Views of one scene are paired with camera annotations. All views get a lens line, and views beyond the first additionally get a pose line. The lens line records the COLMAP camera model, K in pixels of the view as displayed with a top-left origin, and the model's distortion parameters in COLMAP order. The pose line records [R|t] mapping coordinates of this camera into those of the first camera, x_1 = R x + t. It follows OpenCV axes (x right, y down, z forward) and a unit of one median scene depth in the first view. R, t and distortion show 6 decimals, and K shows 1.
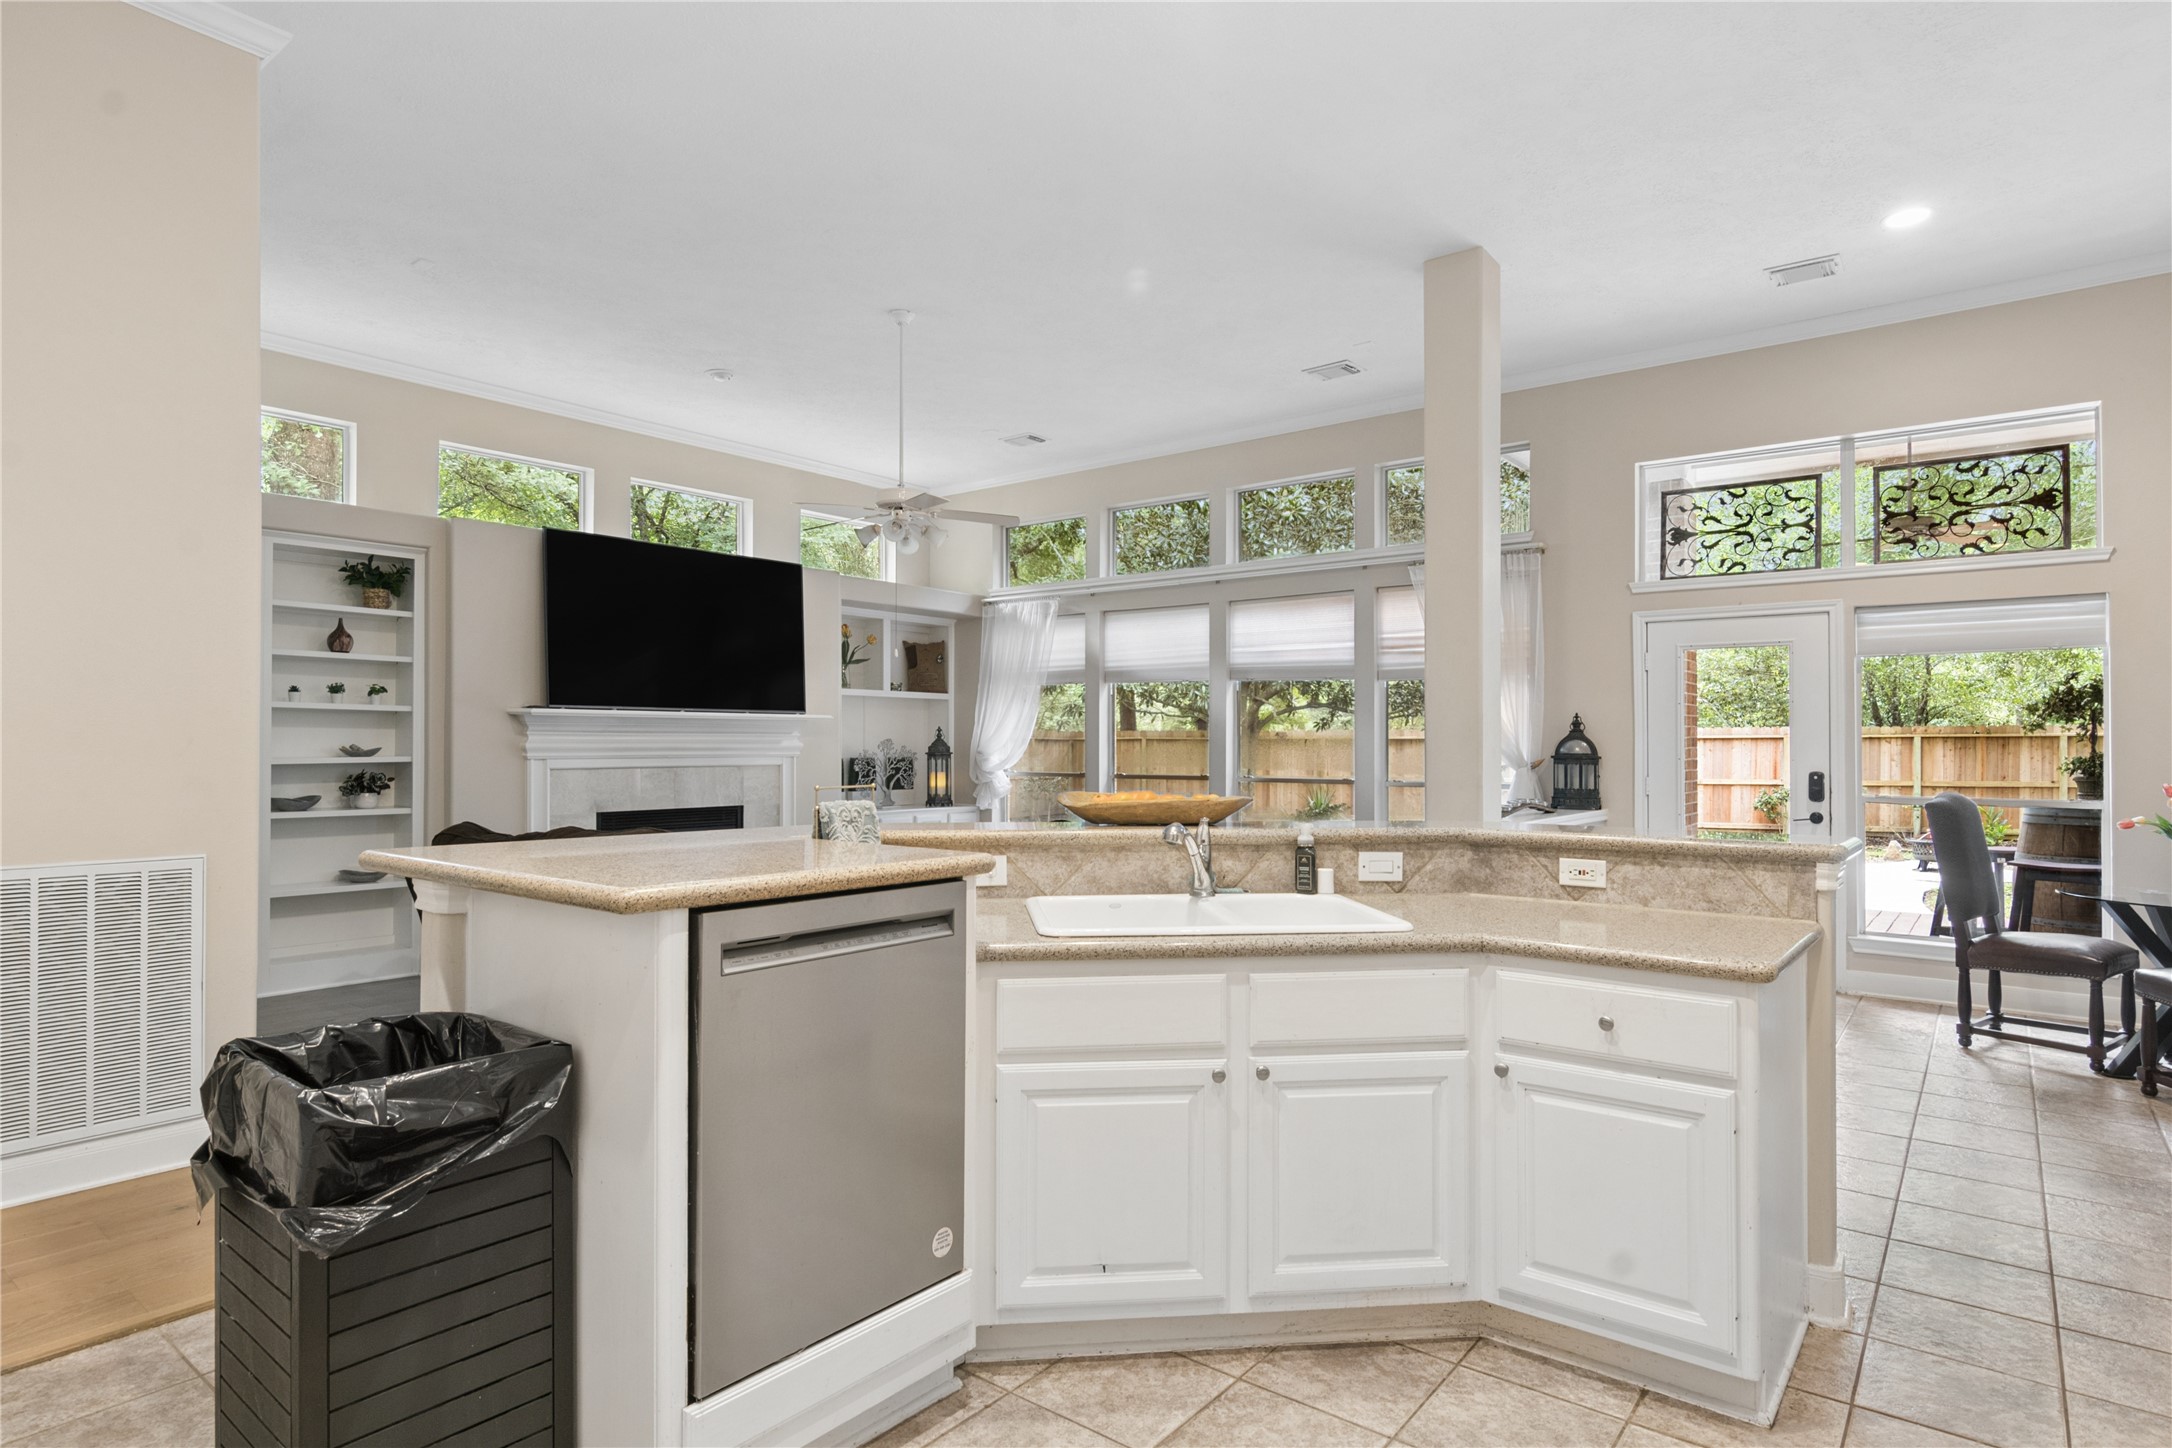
lens RADIAL K [[1172.0, 0, 1086.0], [0, 1172.0, 724.0], [0, 0, 1]] dist [0.004585, 0.000340]
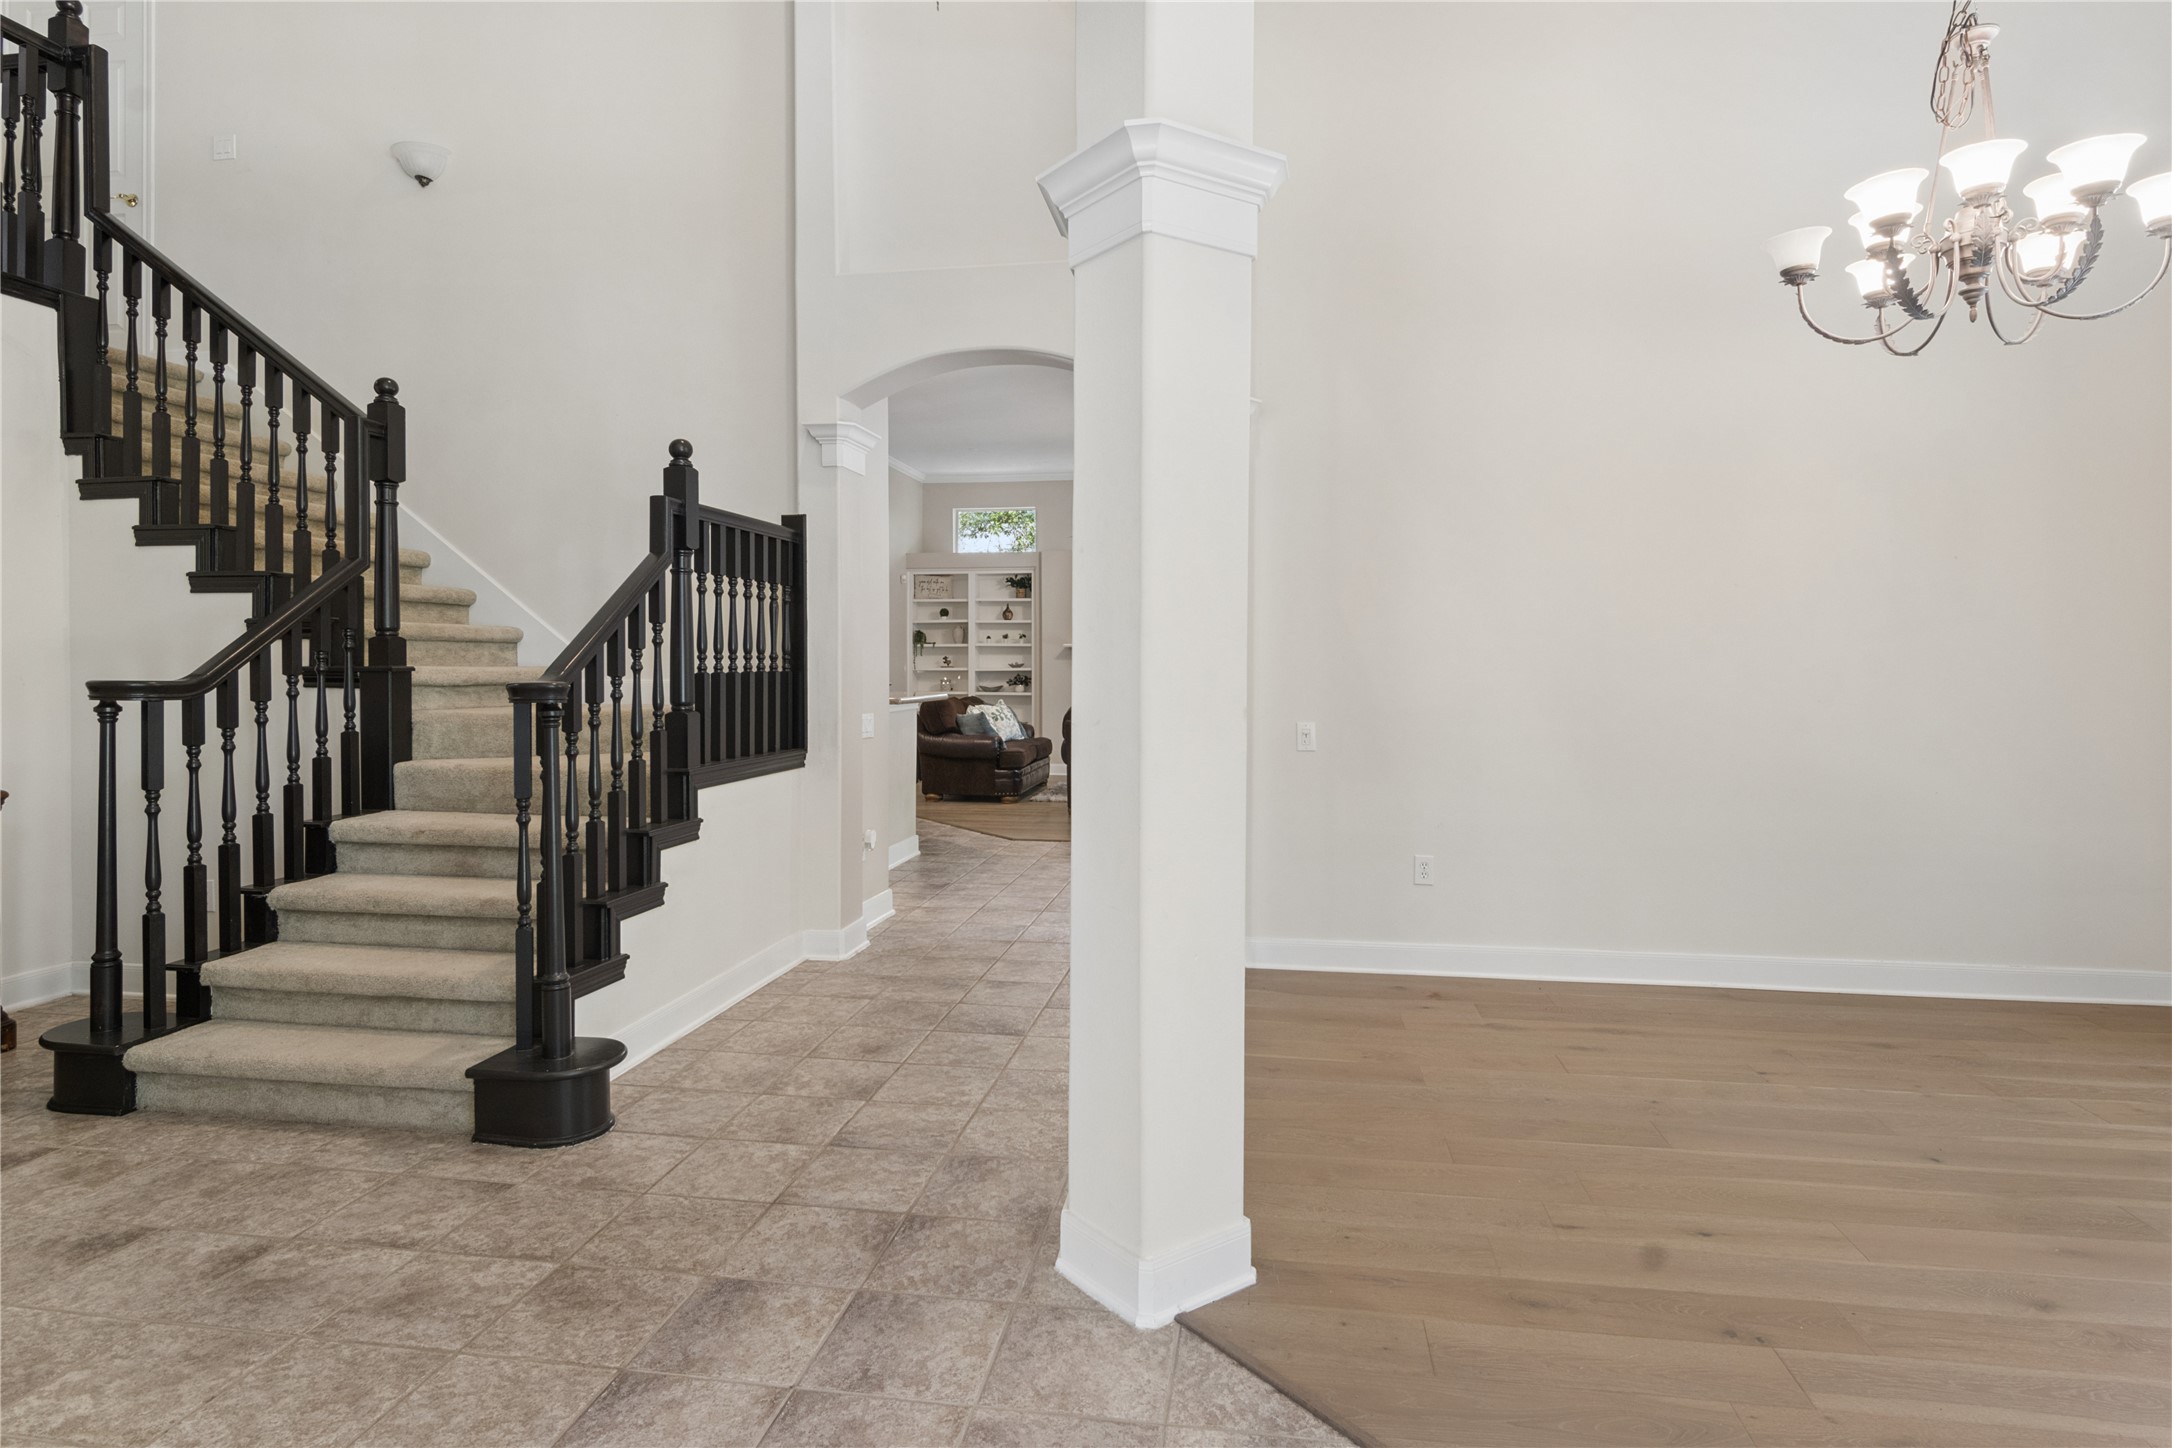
lens RADIAL K [[1172.0, 0, 1086.0], [0, 1172.0, 724.0], [0, 0, 1]] dist [0.004585, 0.000340]
pose [[0.507307, 0.033270, -0.861123, 0.992147], [0.002130, 0.999203, 0.039860, 0.034327], [0.861763, -0.022055, 0.506831, 0.019672]]
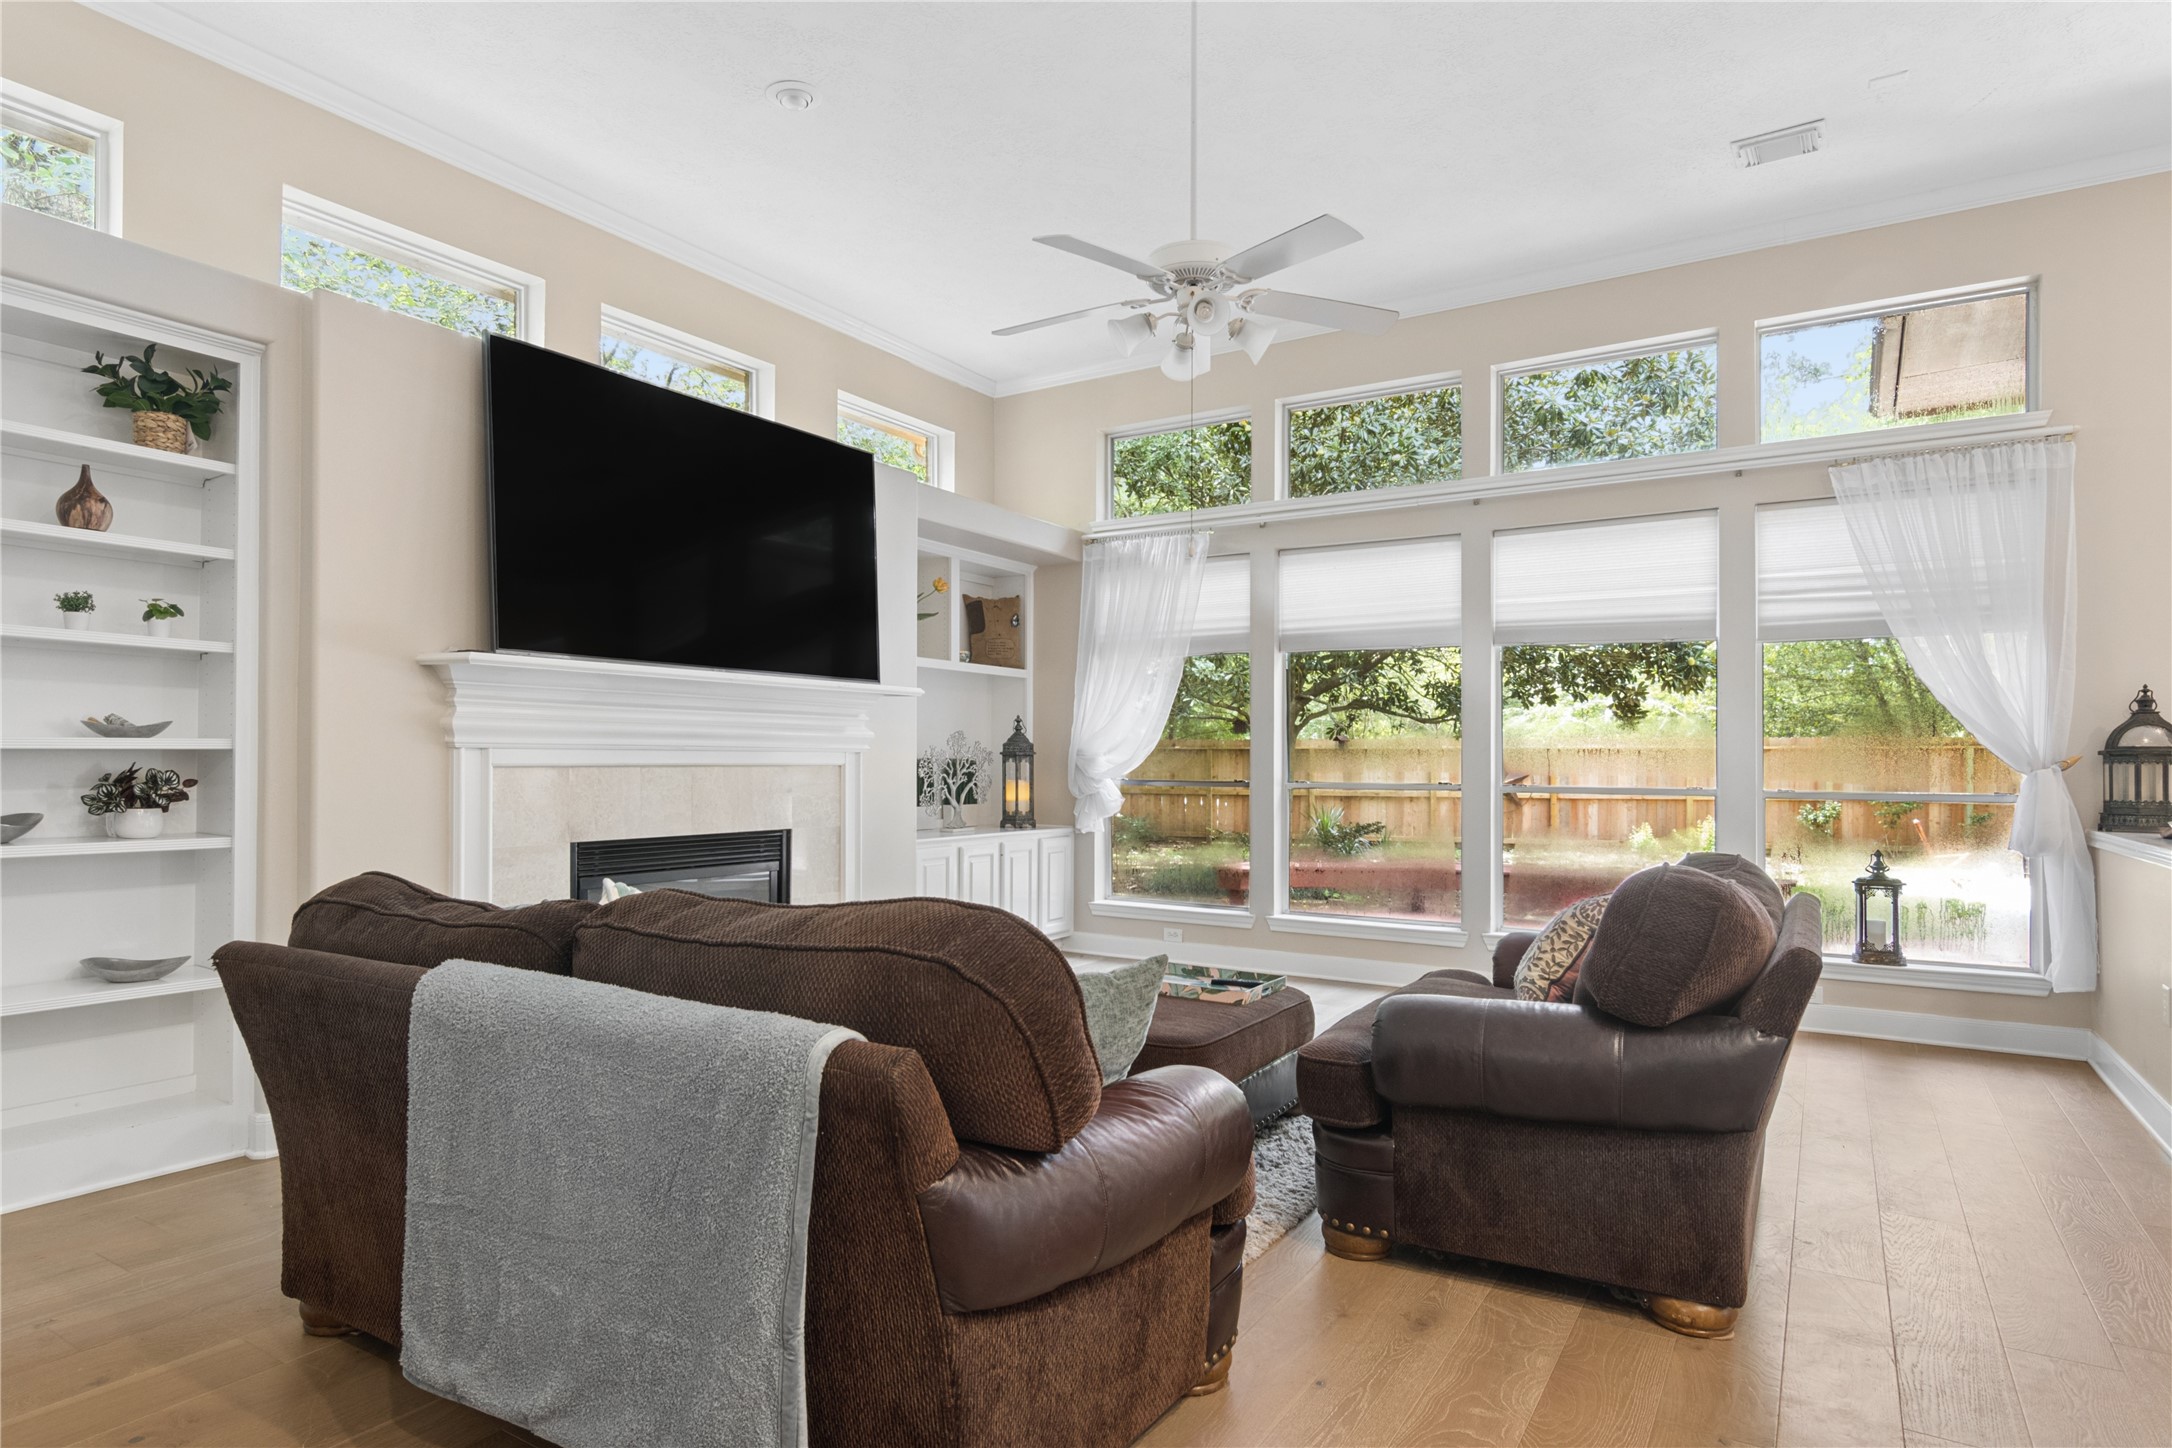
lens RADIAL K [[1203.0, 0, 1079.7], [0, 1203.0, 743.7], [0, 0, 1]] dist [-0.005213, -0.000406]
pose [[0.994524, 0.004843, 0.104396, -0.198828], [-0.005169, 0.999983, 0.002854, 0.020549], [-0.104380, -0.003378, 0.994532, 0.334873]]
